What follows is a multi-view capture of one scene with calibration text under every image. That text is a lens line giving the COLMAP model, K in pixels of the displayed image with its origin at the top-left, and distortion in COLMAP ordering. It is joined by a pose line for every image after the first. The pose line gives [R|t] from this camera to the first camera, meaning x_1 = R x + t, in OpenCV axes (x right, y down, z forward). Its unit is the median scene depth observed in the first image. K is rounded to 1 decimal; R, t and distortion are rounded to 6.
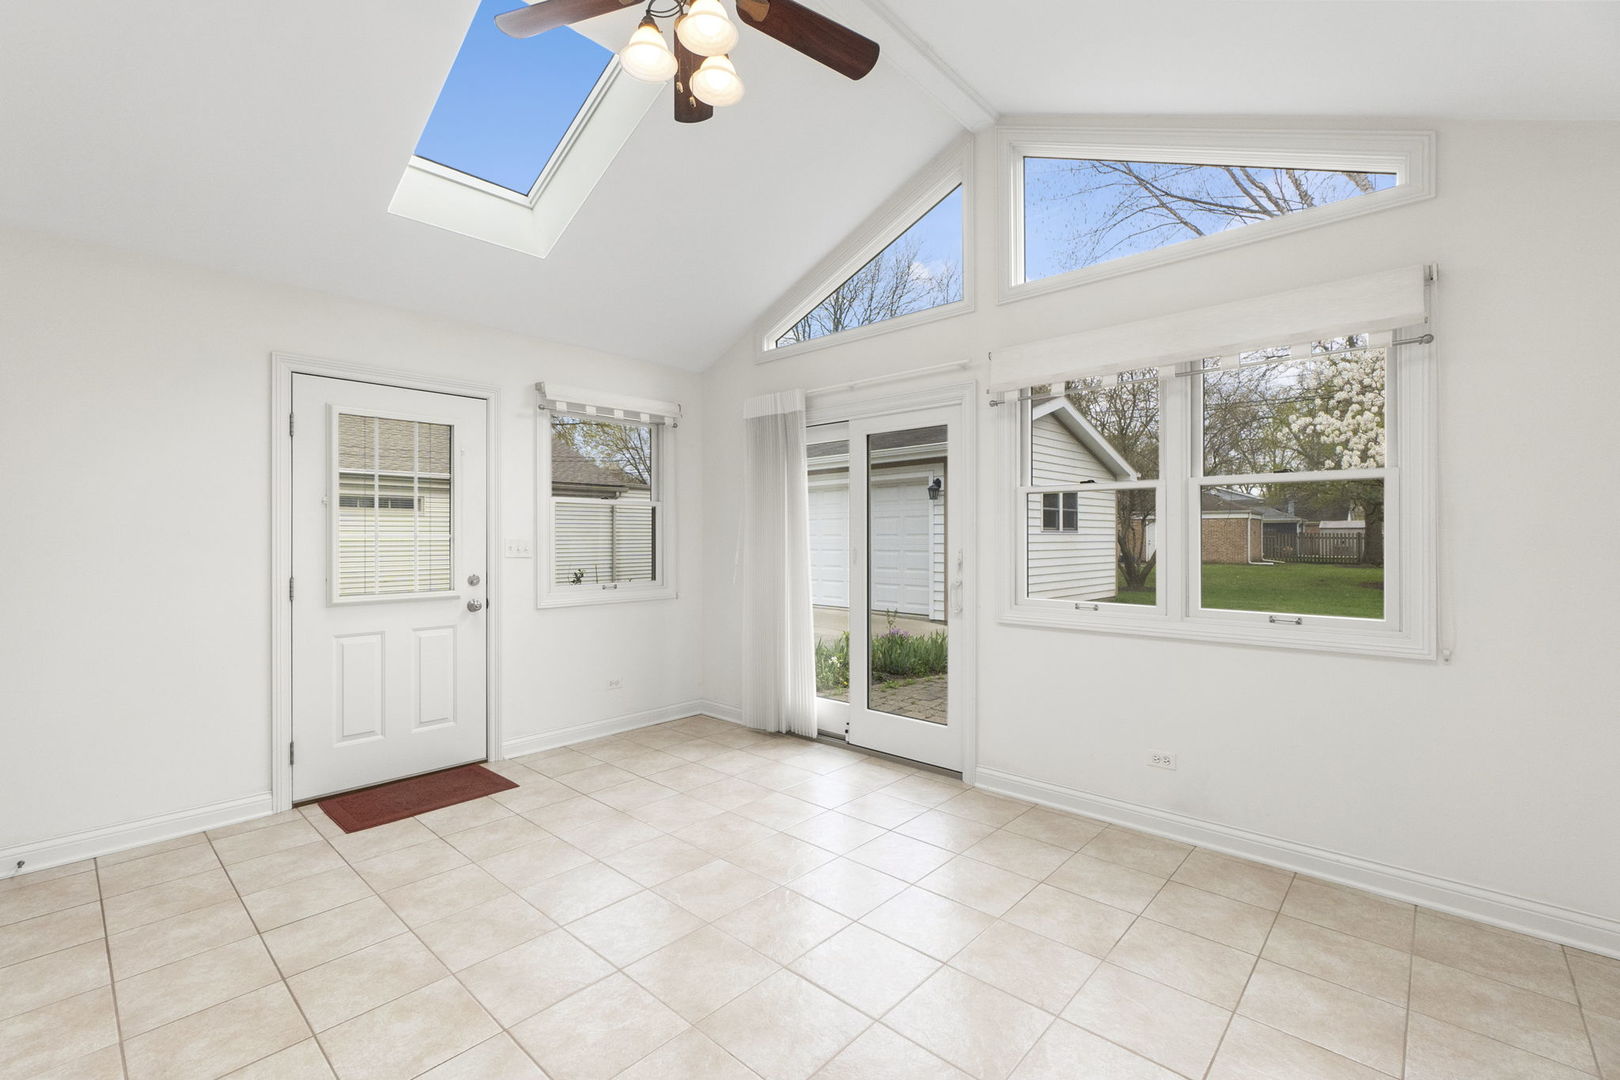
lens RADIAL K [[708.0, 0, 802.7], [0, 708.0, 532.8], [0, 0, 1]] dist [-0.000447, 0.000035]
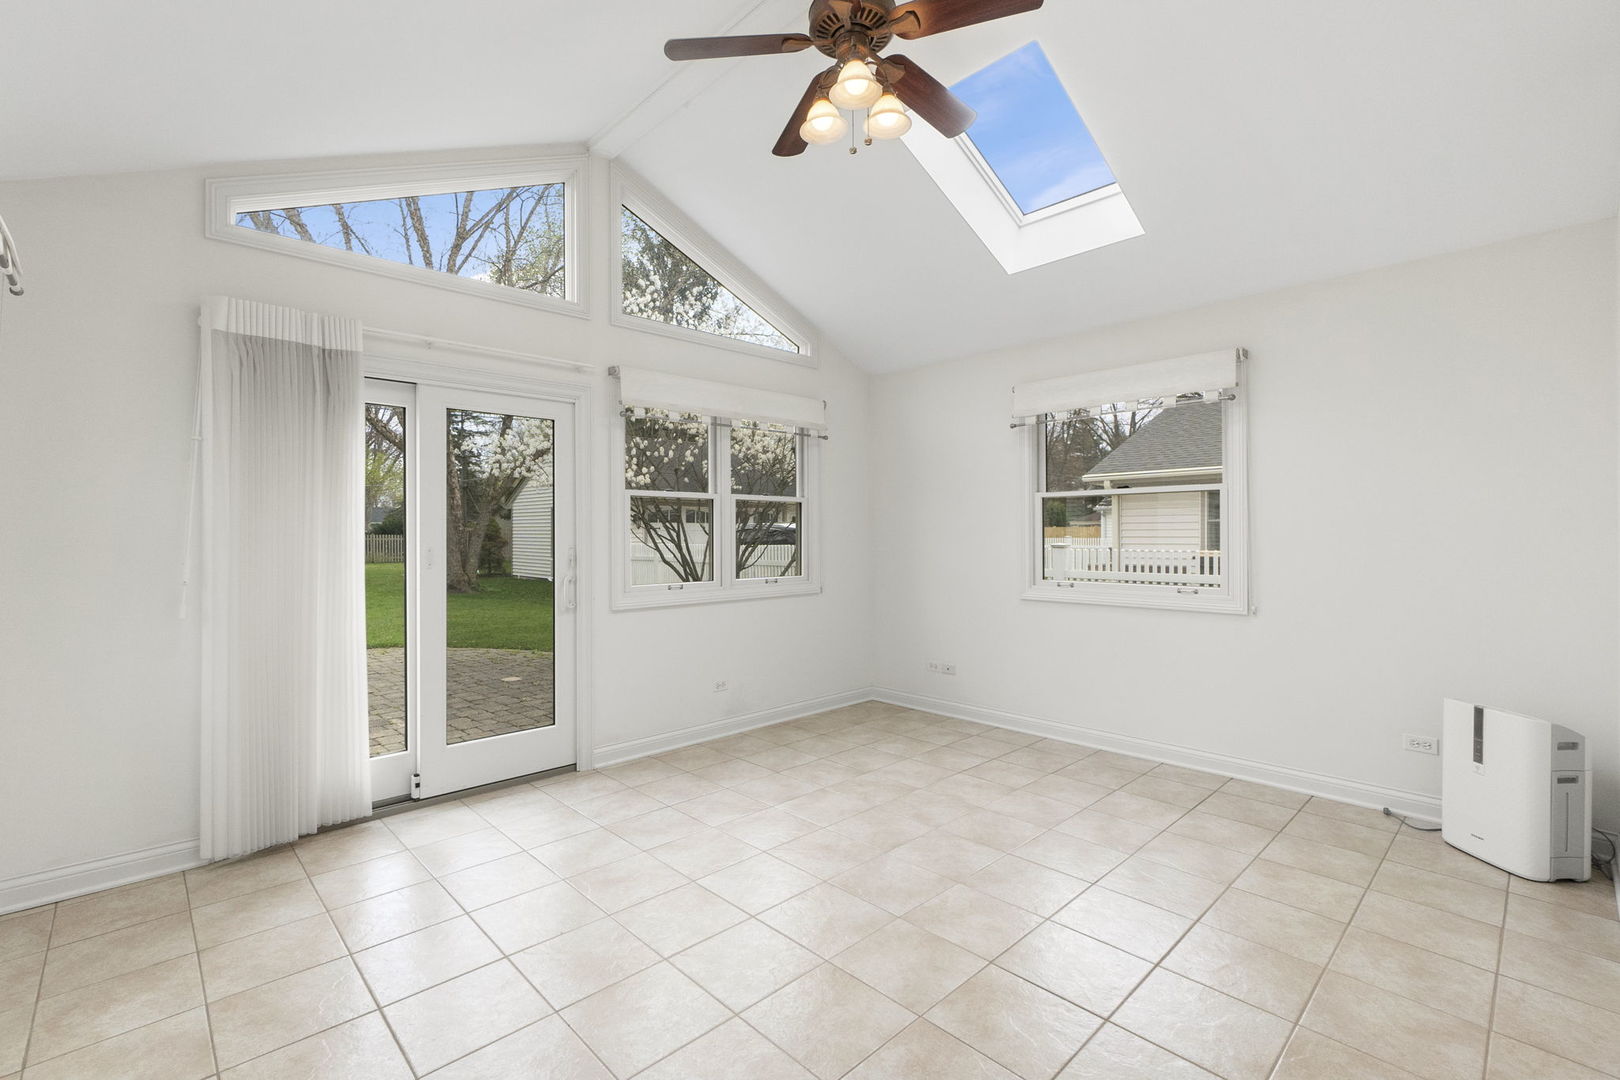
lens RADIAL K [[708.0, 0, 802.5], [0, 708.0, 536.7], [0, 0, 1]] dist [-0.000447, 0.000035]
pose [[0.066415, -0.005315, 0.997778, -0.804527], [-0.004352, 0.999975, 0.005616, 0.002625], [-0.997783, -0.004716, 0.066390, 0.625041]]
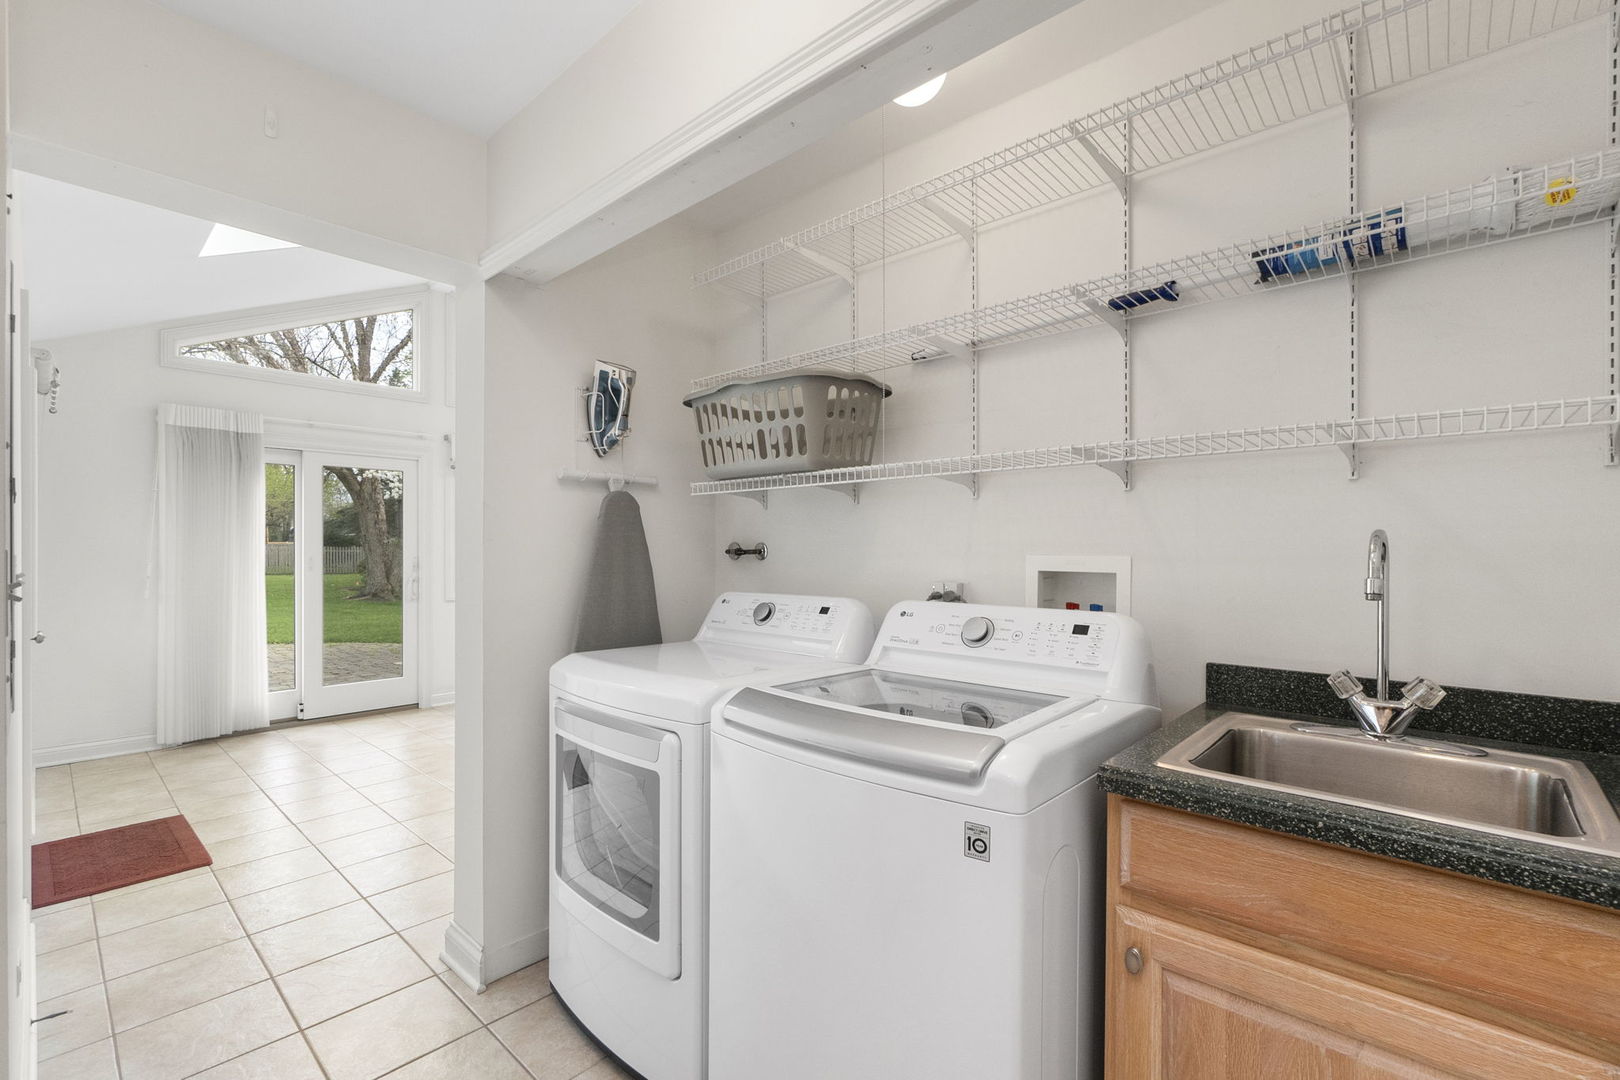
lens RADIAL K [[708.0, 0, 807.4], [0, 708.0, 551.8], [0, 0, 1]] dist [-0.000447, 0.000035]
pose [[0.001012, -0.007422, 0.999972, -1.334423], [-0.008458, 0.999937, 0.007430, -0.005088], [-0.999964, -0.008465, 0.000949, 0.174525]]
